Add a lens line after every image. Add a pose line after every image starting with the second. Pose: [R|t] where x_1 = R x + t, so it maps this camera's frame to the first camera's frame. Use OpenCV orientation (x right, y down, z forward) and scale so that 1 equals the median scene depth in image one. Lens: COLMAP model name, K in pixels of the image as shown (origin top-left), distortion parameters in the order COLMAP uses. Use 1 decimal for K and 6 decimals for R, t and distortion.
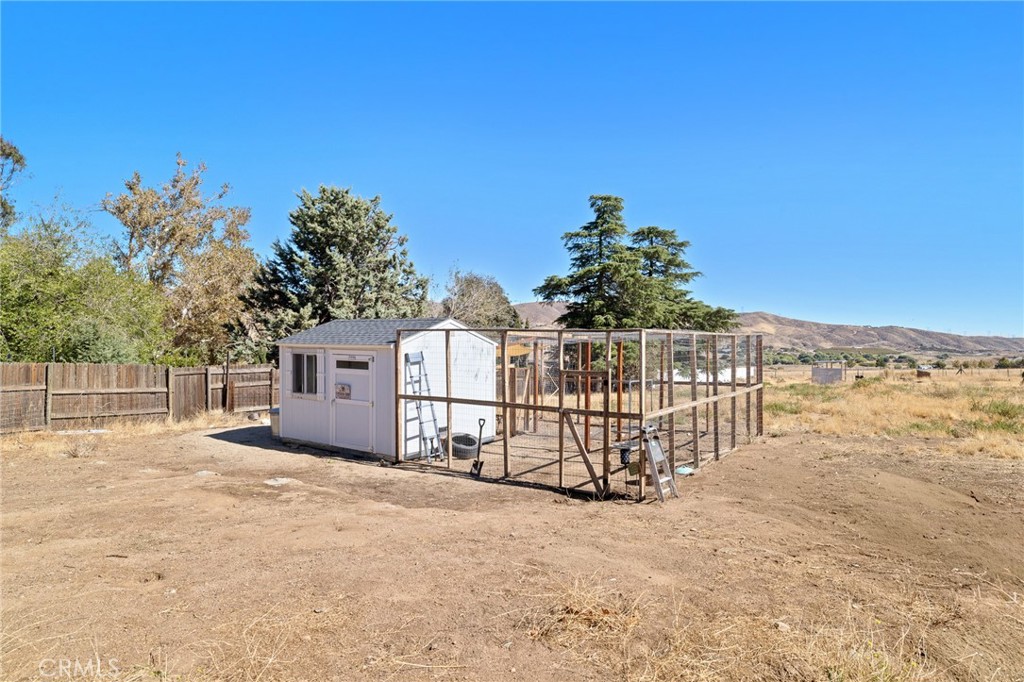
lens RADIAL K [[617.5, 0, 512.0], [0, 617.5, 341.0], [0, 0, 1]] dist [-0.004203, 0.000259]
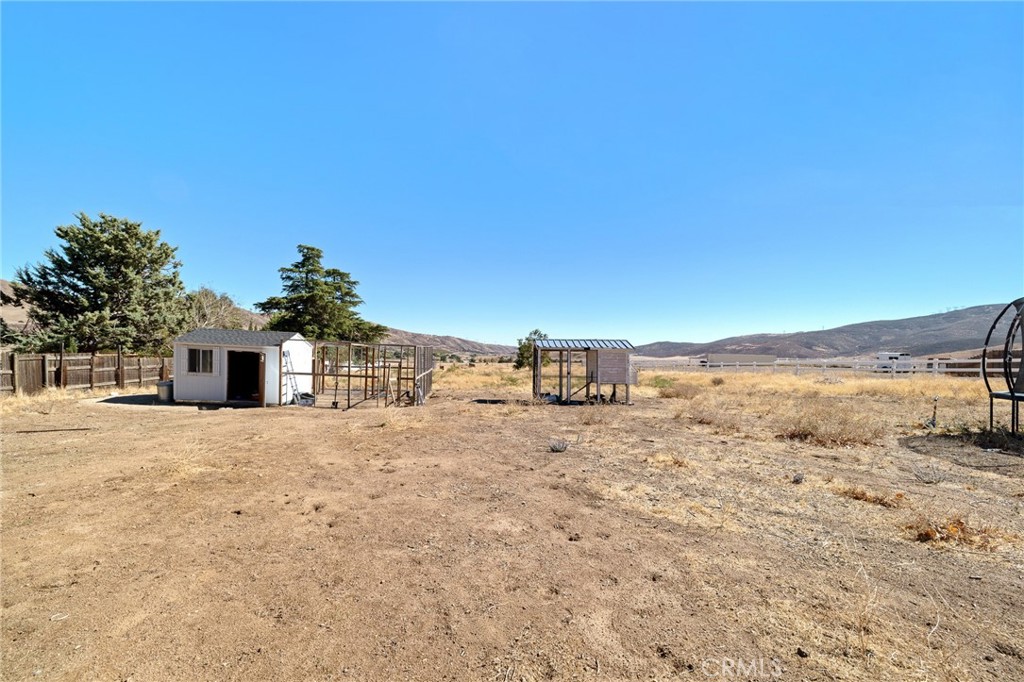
lens RADIAL K [[464.5, 0, 512.0], [0, 464.5, 341.0], [0, 0, 1]] dist [0.001581, 0.000291]
pose [[0.764941, 0.039698, 0.642875, -0.211678], [-0.040292, 0.999093, -0.013753, -0.007322], [-0.642838, -0.015383, 0.765847, -0.219164]]
